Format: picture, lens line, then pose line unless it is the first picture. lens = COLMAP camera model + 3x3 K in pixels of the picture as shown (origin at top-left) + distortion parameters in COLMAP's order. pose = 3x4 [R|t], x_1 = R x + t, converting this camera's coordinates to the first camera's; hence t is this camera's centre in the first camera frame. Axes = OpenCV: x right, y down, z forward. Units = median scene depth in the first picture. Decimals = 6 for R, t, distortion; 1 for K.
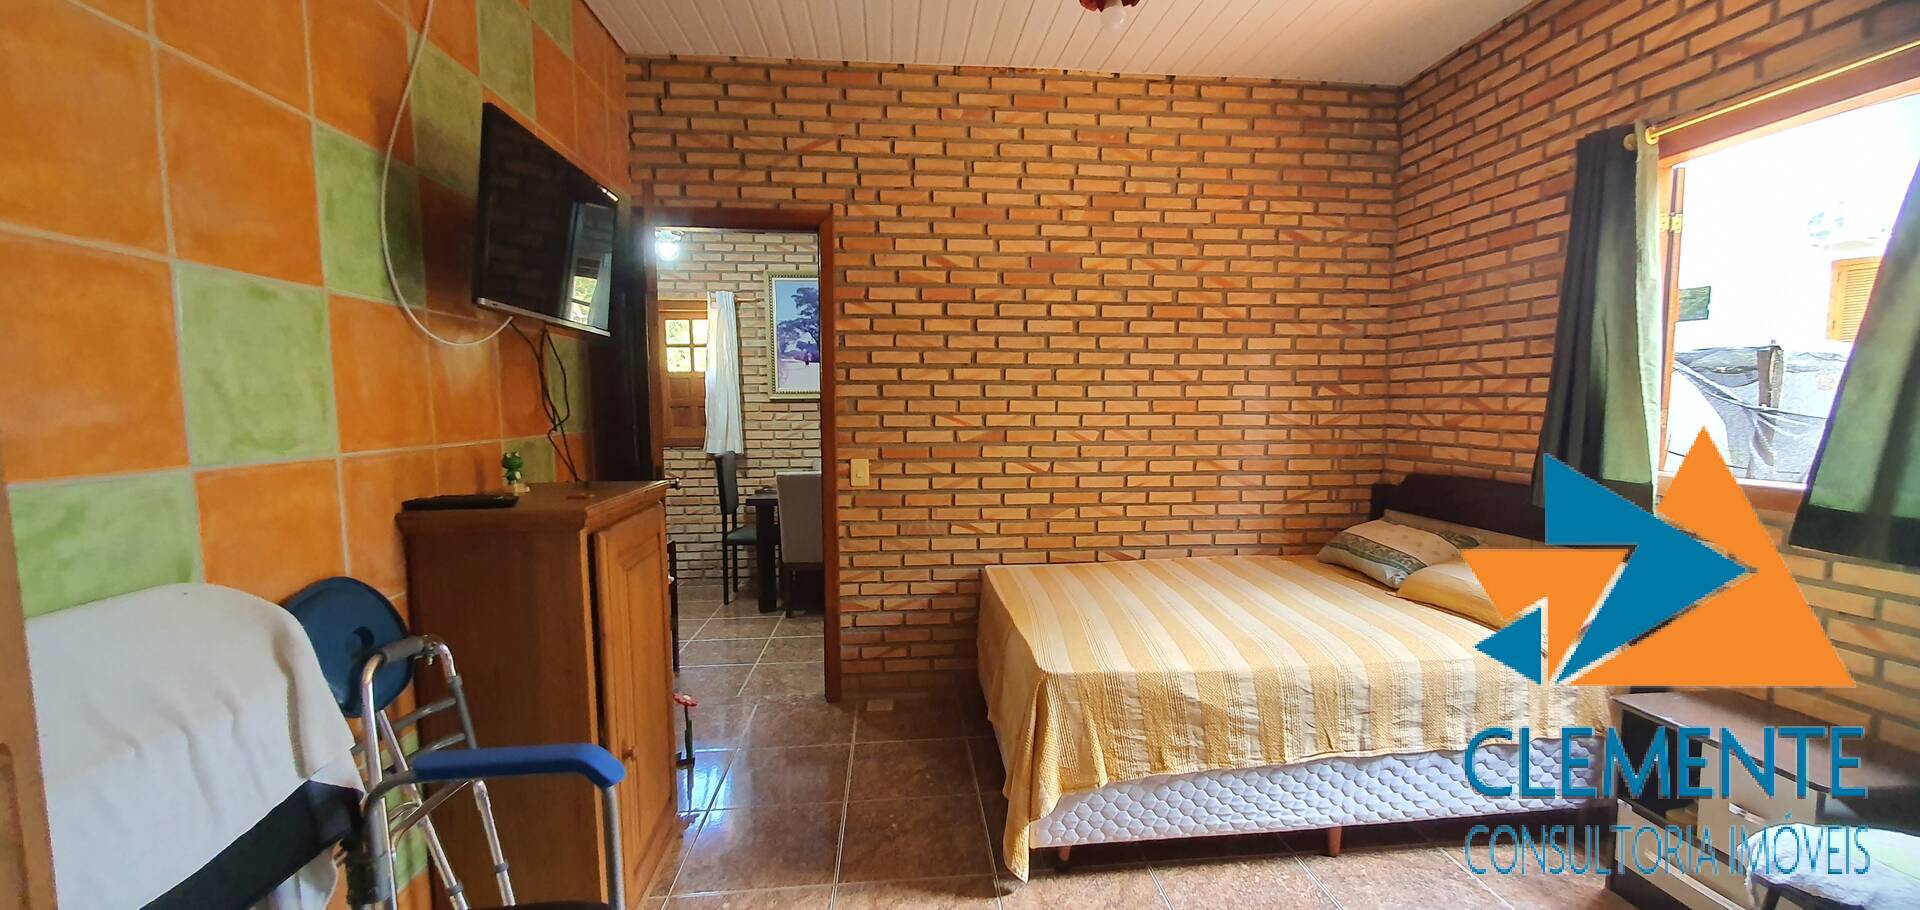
lens RADIAL K [[766.9, 0, 972.6], [0, 766.9, 449.6], [0, 0, 1]] dist [0.002117, -0.001194]
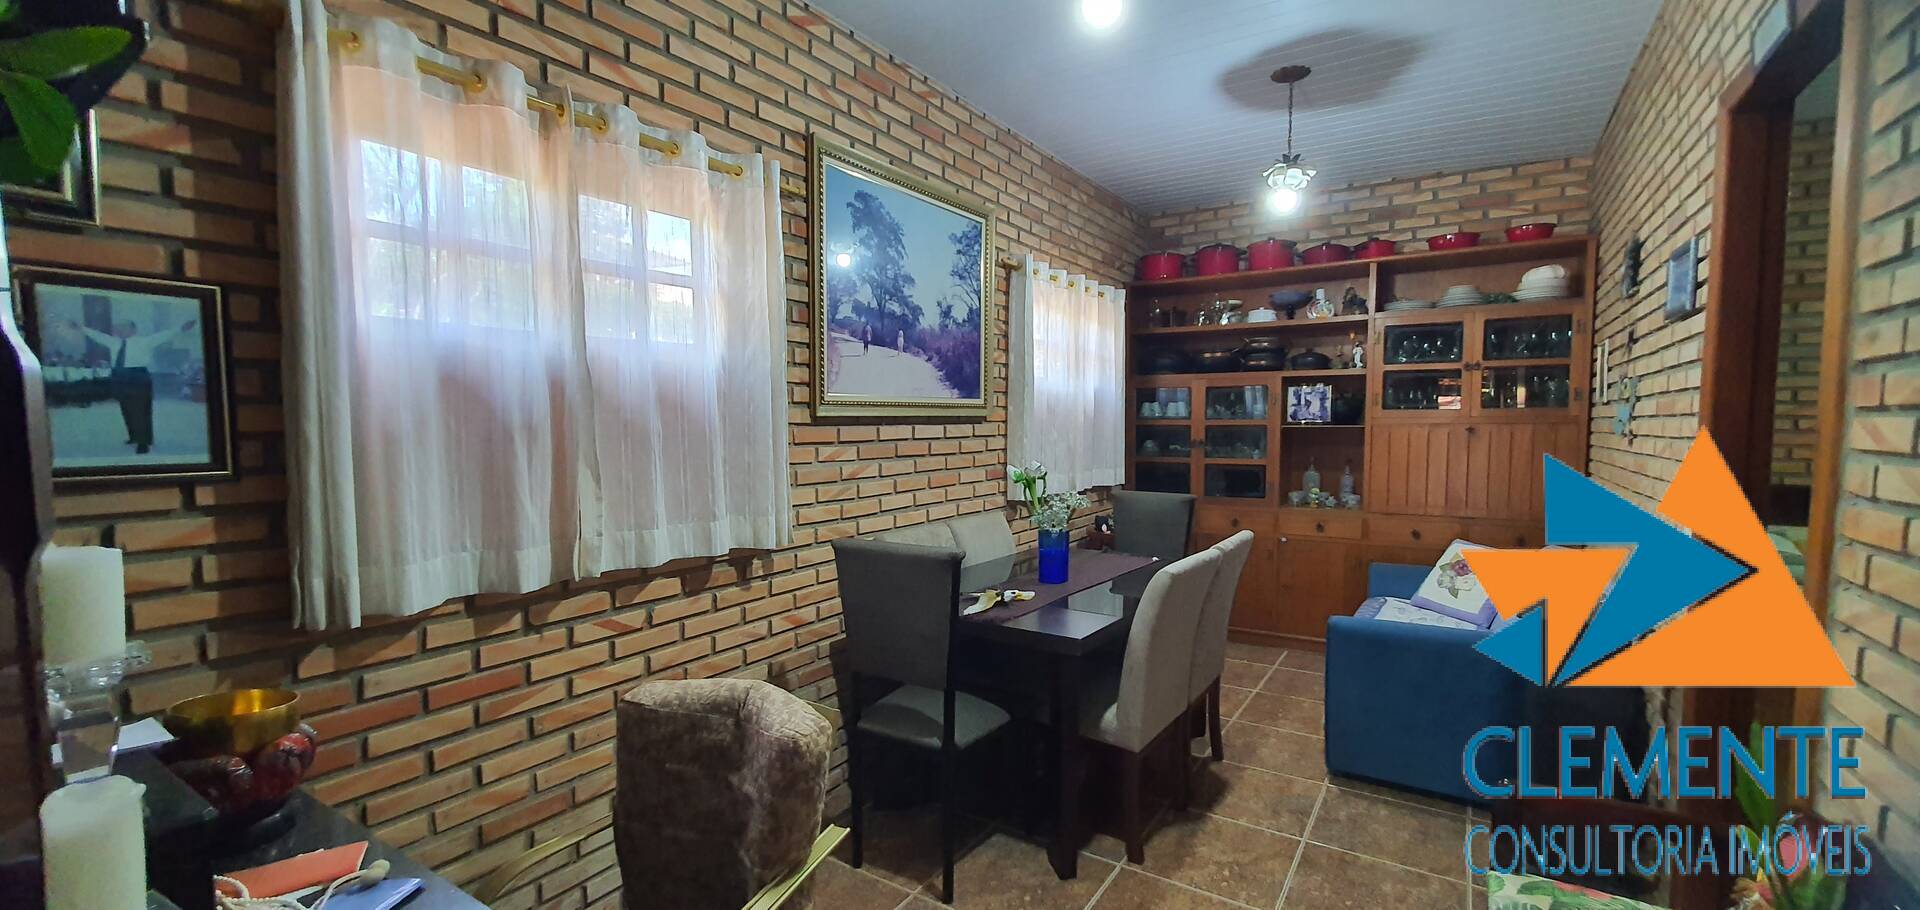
lens RADIAL K [[766.9, 0, 965.1], [0, 766.9, 469.2], [0, 0, 1]] dist [0.002117, -0.001194]
pose [[0.632631, -0.041650, 0.773333, -1.090703], [0.031145, 0.999113, 0.028331, -0.085127], [-0.773827, 0.006162, 0.633367, 1.220741]]
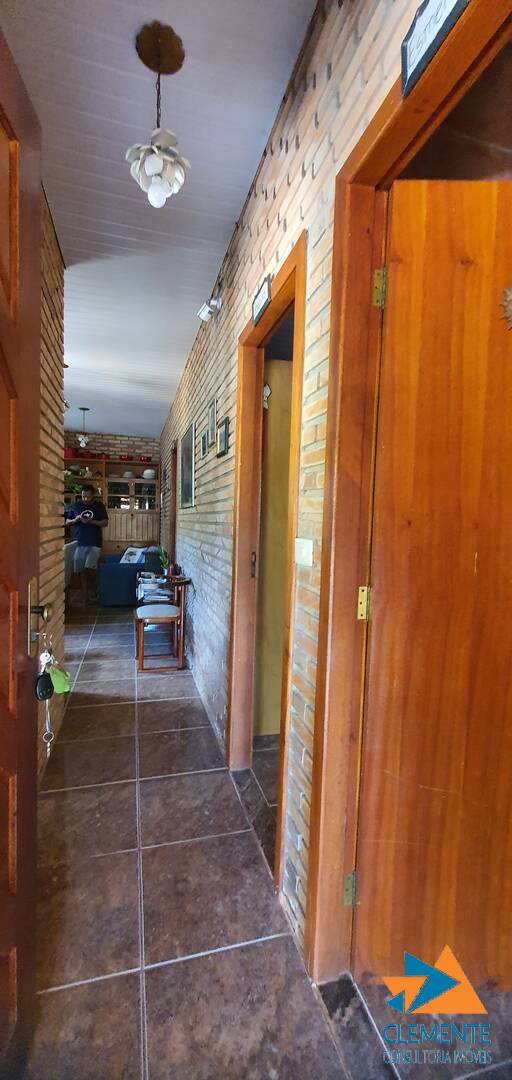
lens RADIAL K [[431.4, 0, 251.5], [0, 431.4, 541.9], [0, 0, 1]] dist [0.002117, -0.001194]
pose [[-0.170896, -0.048956, 0.984072, -2.085928], [0.019594, 0.998398, 0.053071, -0.054006], [-0.985094, 0.028352, -0.169663, 1.132166]]
